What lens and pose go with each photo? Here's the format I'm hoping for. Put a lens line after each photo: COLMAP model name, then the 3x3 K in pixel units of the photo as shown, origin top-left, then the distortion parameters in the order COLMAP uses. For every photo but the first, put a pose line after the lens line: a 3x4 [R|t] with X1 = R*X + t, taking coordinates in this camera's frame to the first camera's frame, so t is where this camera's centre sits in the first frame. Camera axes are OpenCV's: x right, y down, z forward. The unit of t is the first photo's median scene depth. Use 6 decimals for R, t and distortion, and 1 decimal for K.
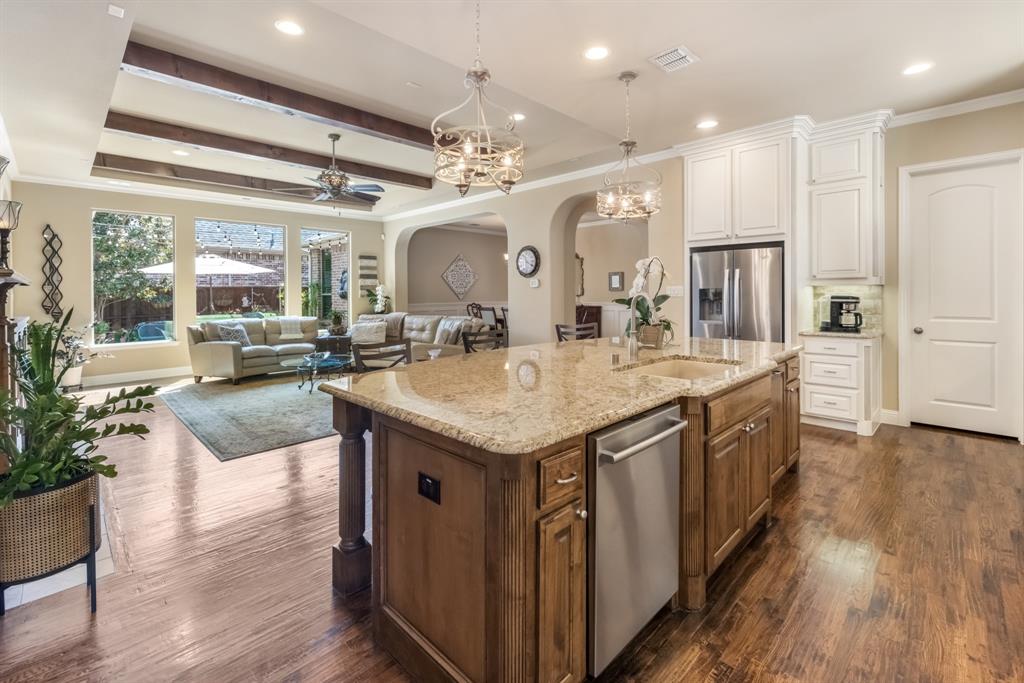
lens RADIAL K [[447.5, 0, 507.1], [0, 447.5, 292.7], [0, 0, 1]] dist [-0.001786, -0.000482]
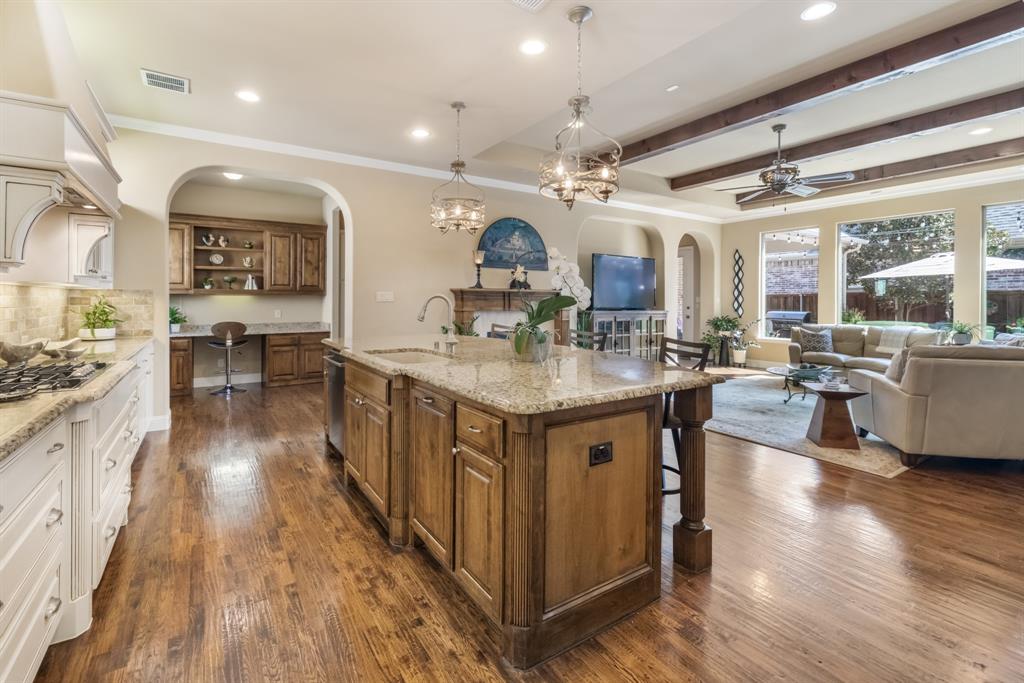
lens RADIAL K [[447.5, 0, 493.3], [0, 447.5, 299.2], [0, 0, 1]] dist [-0.001786, -0.000482]
pose [[-0.200718, 0.007156, -0.979623, 0.632762], [-0.003796, 0.999960, 0.008082, 0.000279], [0.979642, 0.005340, -0.200682, 0.604890]]
